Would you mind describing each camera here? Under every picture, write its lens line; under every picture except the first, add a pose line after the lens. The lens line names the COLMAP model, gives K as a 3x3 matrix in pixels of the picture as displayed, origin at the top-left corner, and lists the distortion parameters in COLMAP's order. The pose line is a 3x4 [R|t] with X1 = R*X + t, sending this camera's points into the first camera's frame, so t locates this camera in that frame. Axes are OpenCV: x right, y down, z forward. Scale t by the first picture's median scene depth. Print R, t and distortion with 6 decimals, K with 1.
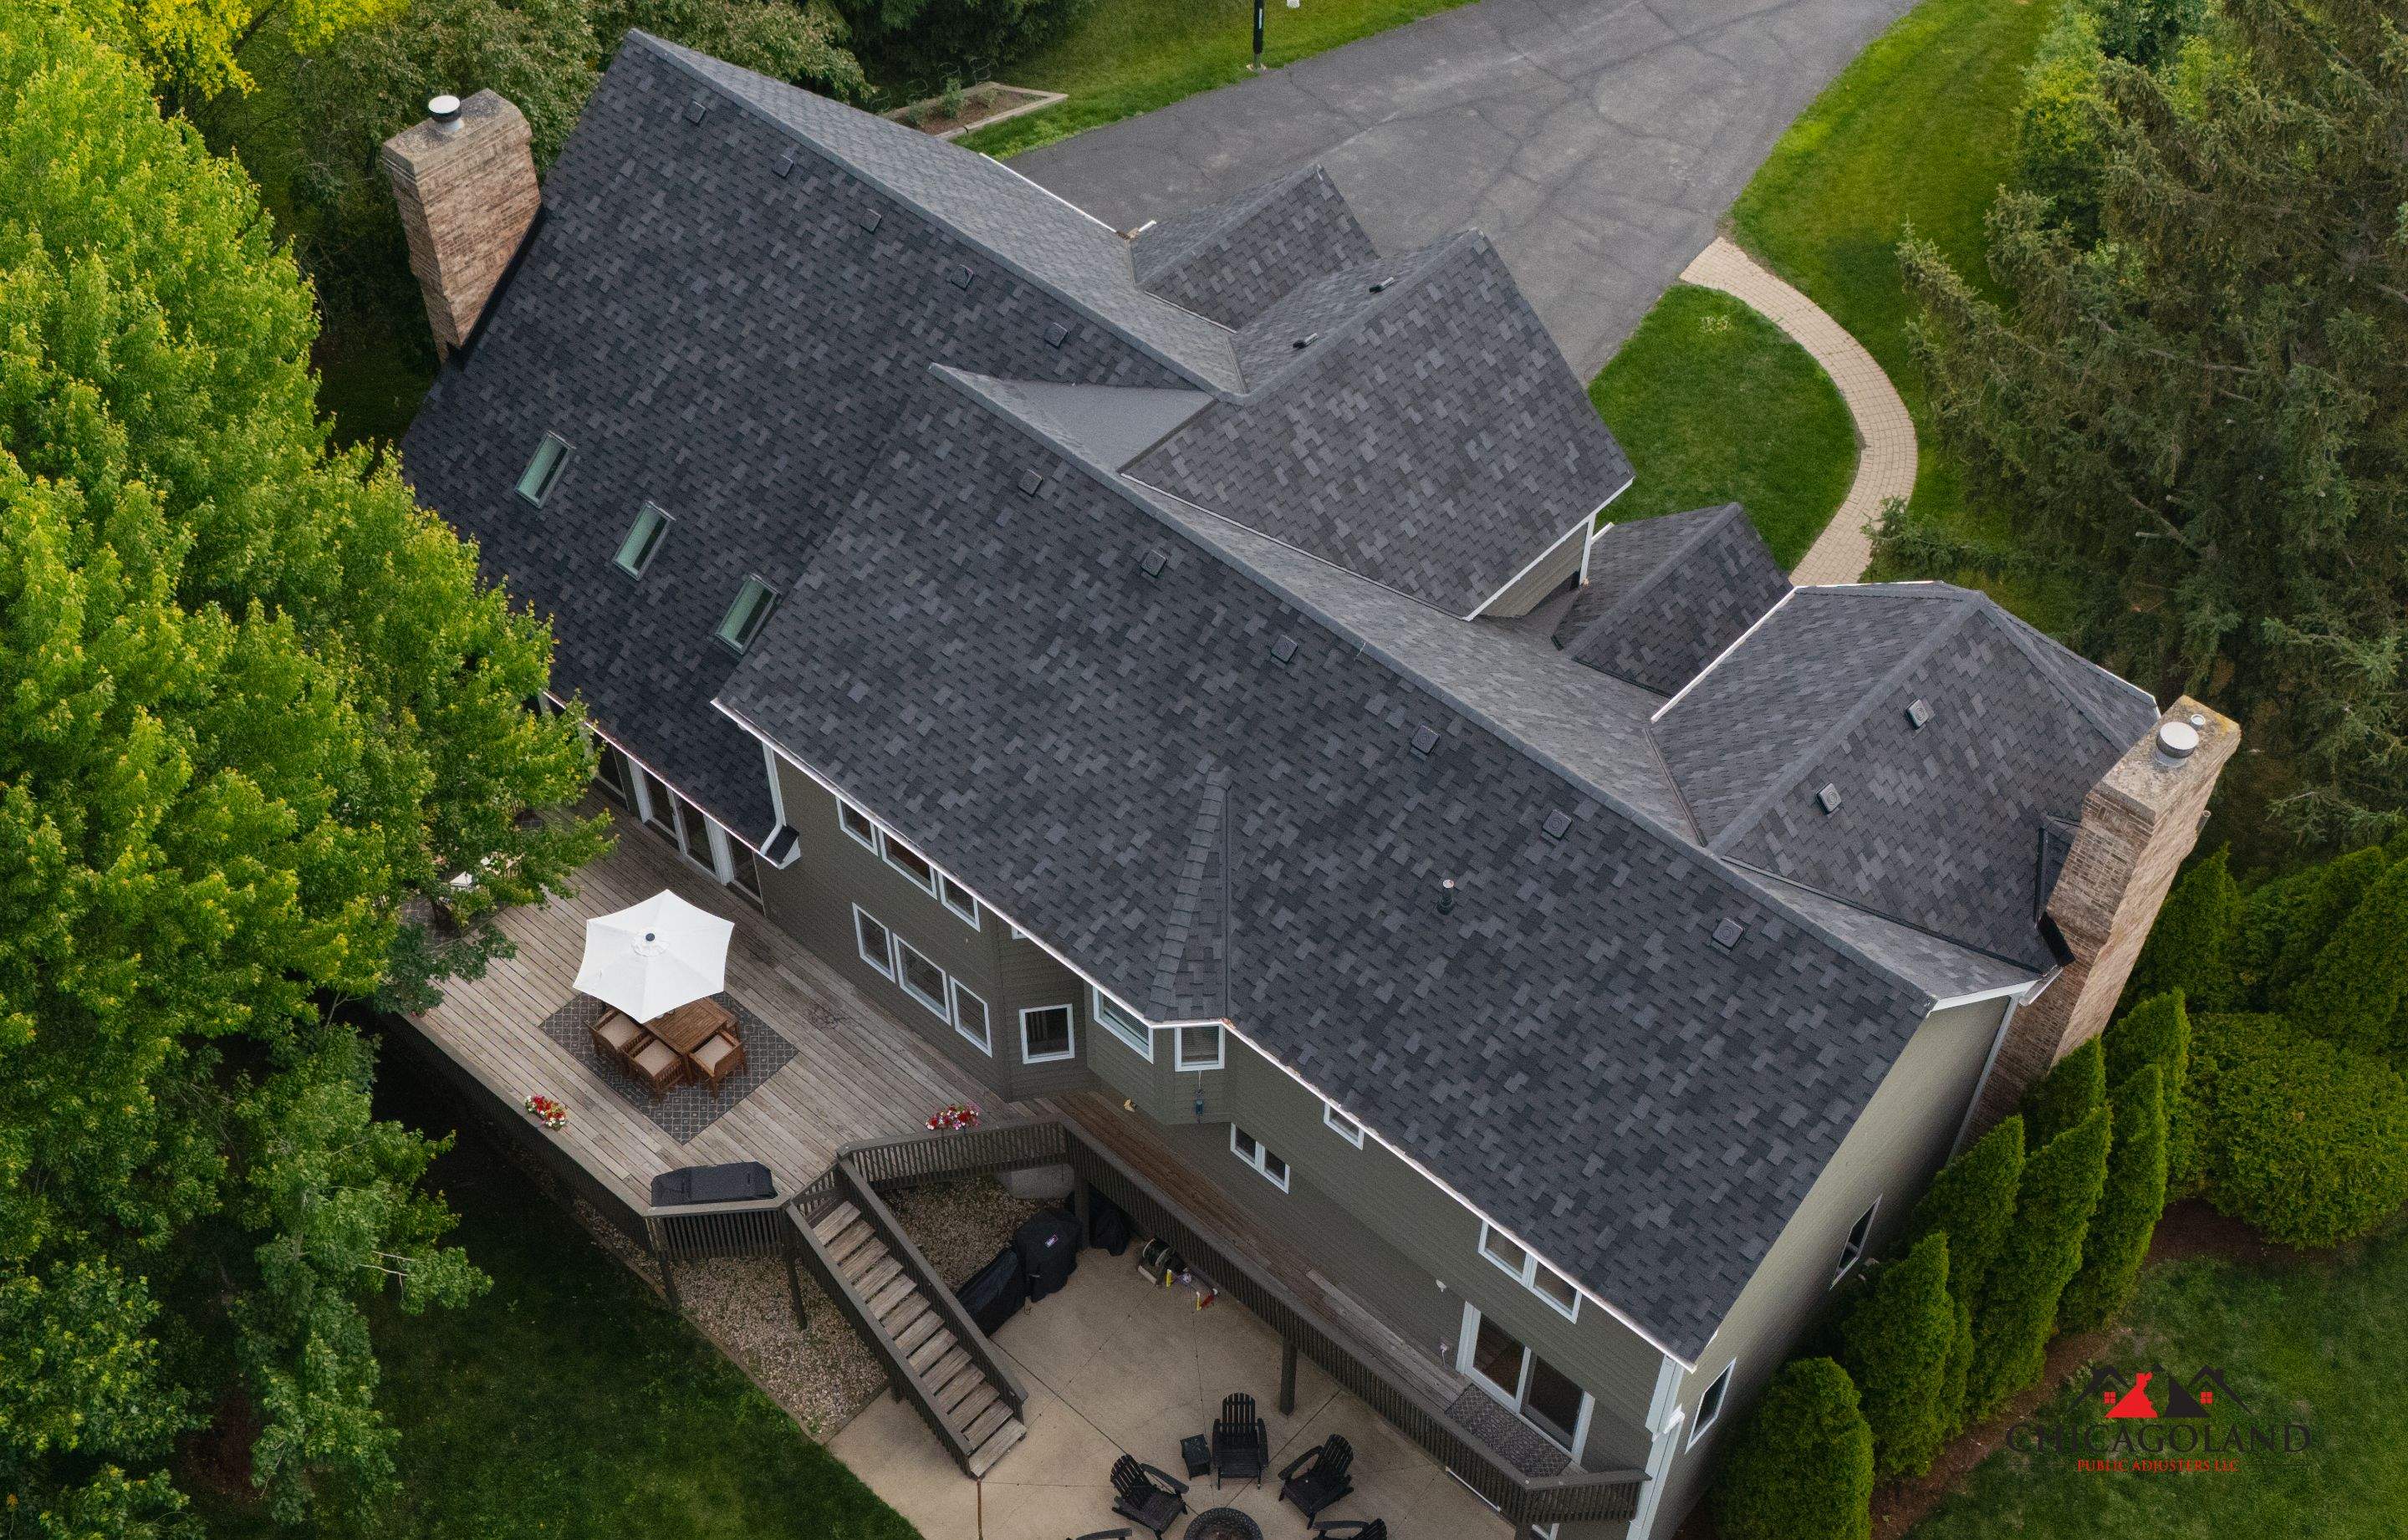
lens RADIAL K [[2712.9, 0, 1204.0], [0, 2712.9, 770.0], [0, 0, 1]] dist [0.095433, -0.014667]
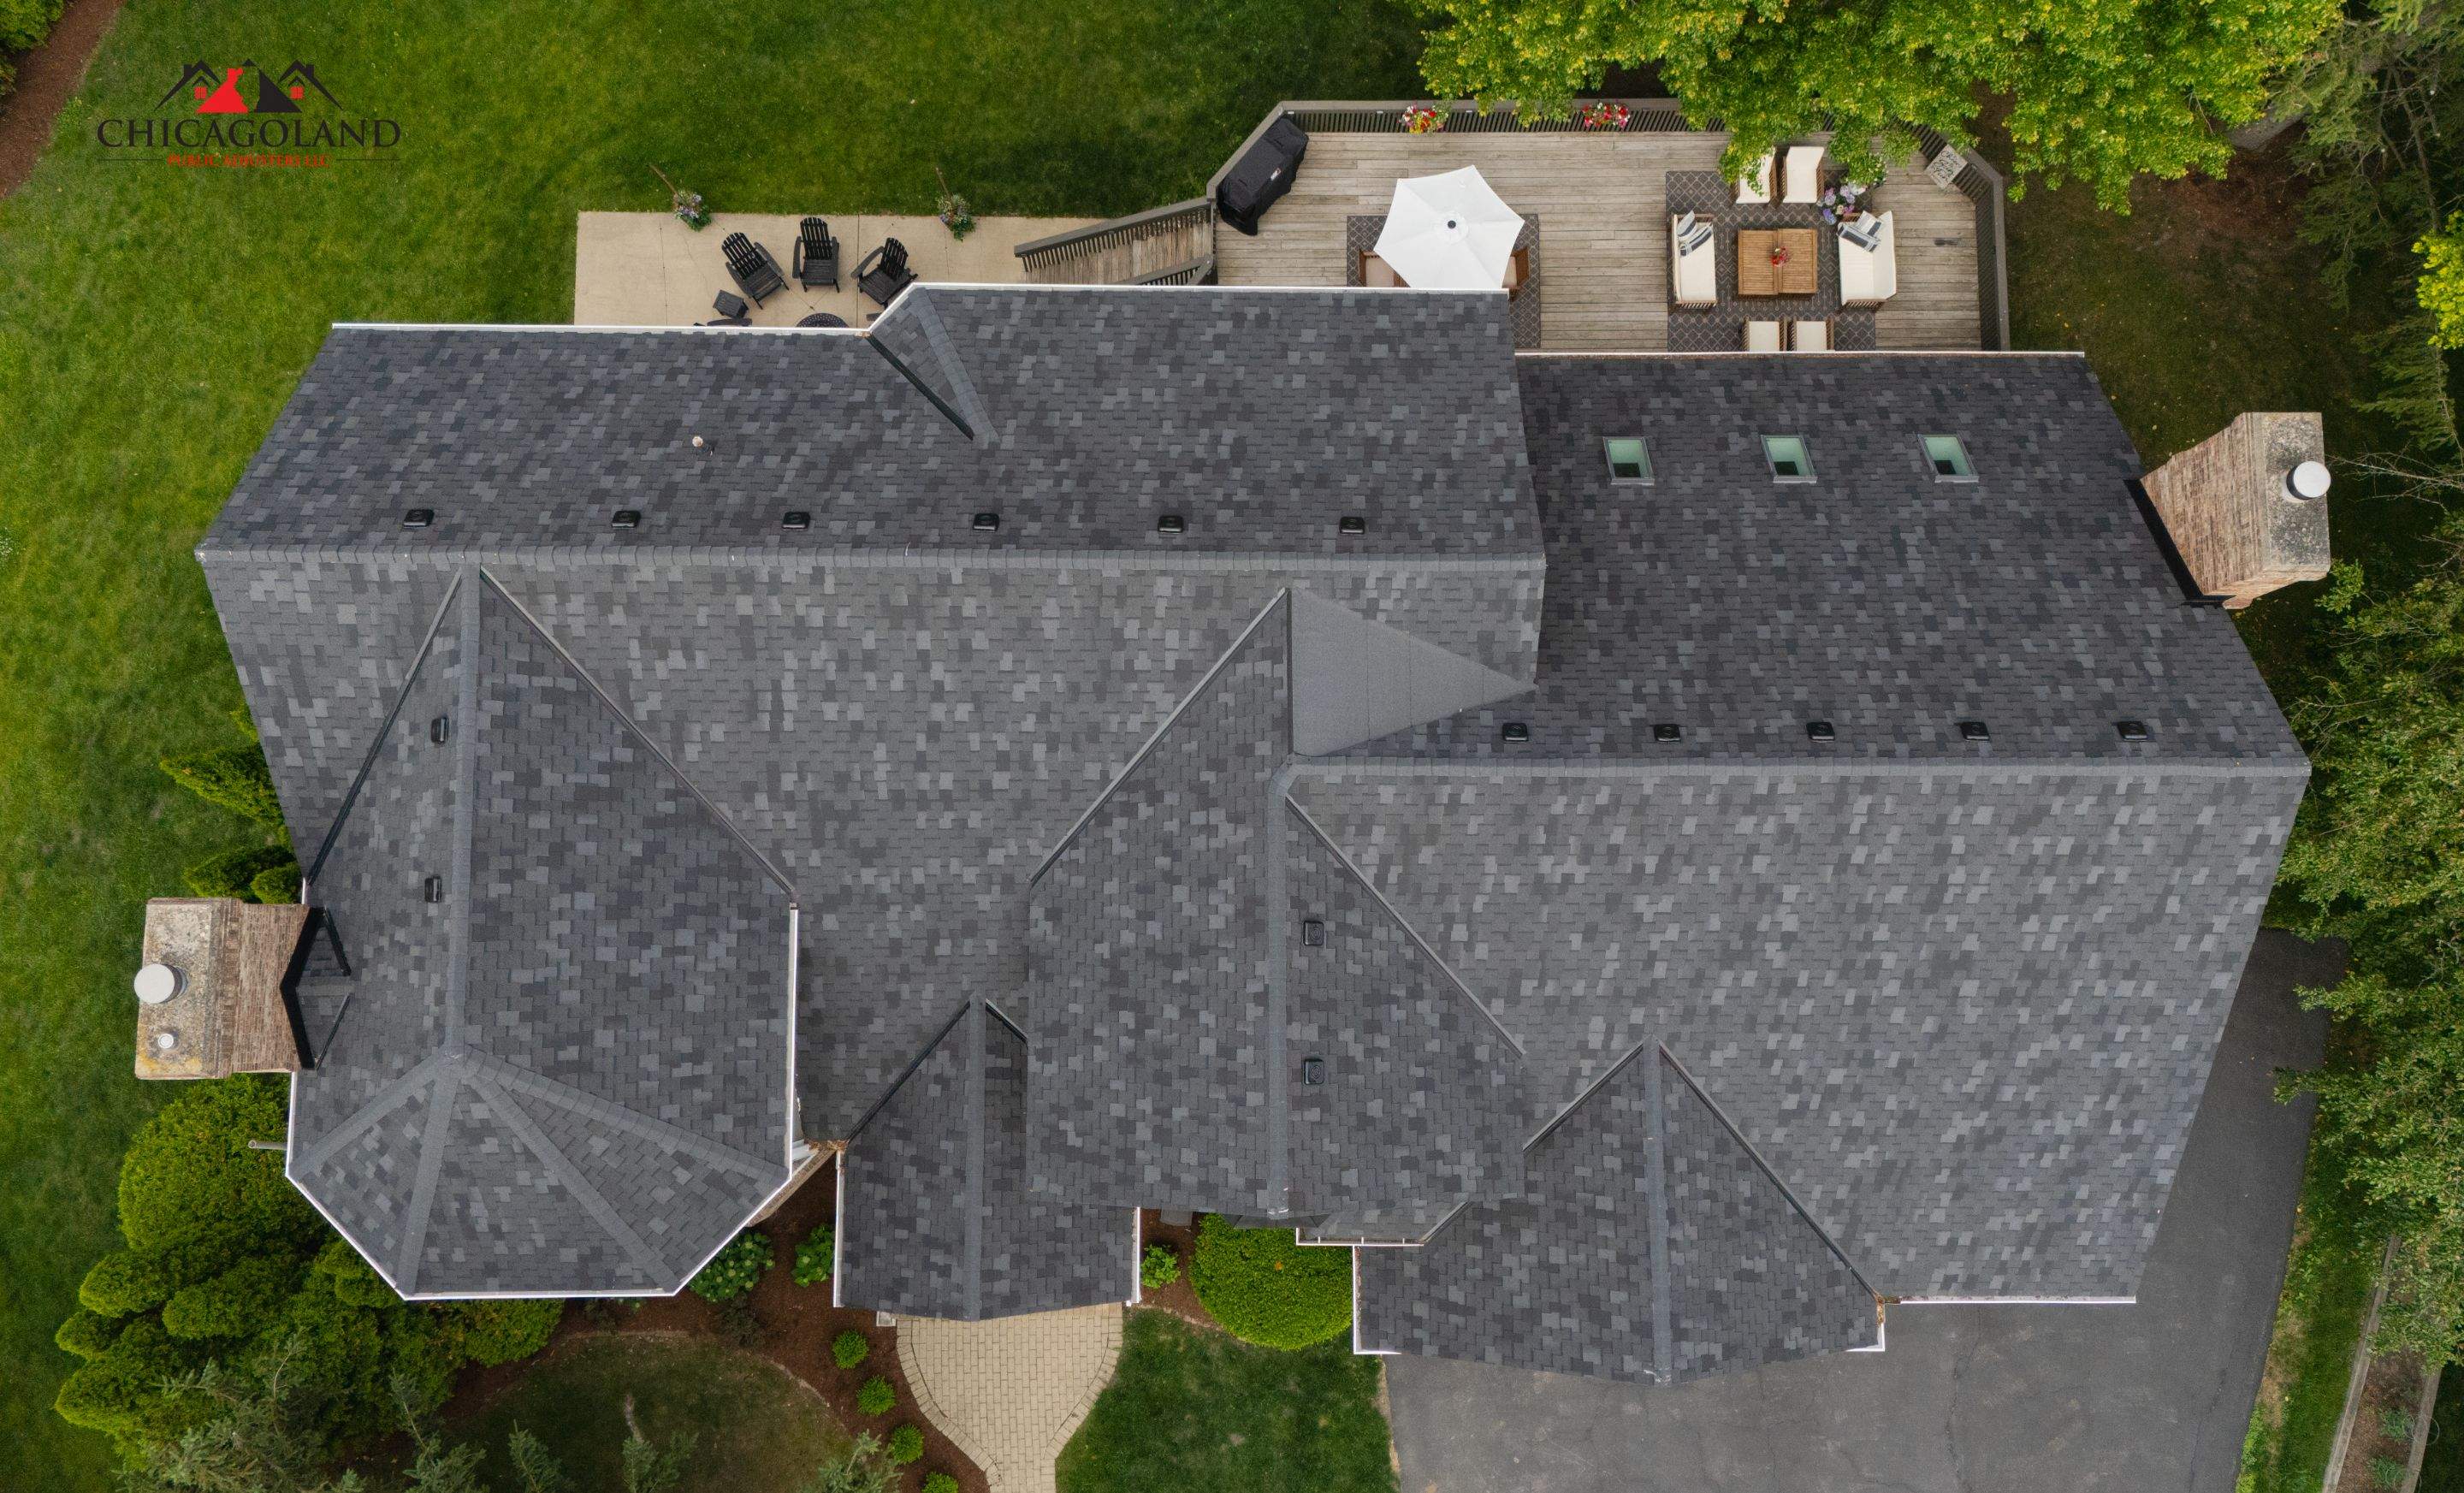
lens RADIAL K [[2026.8, 0, 1311.3], [0, 2026.8, 743.6], [0, 0, 1]] dist [0.110734, -0.168067]
pose [[-0.735099, 0.669032, -0.109663, 0.071184], [-0.538543, -0.477984, 0.693904, -0.602522], [0.411826, 0.569146, 0.711668, 0.529398]]
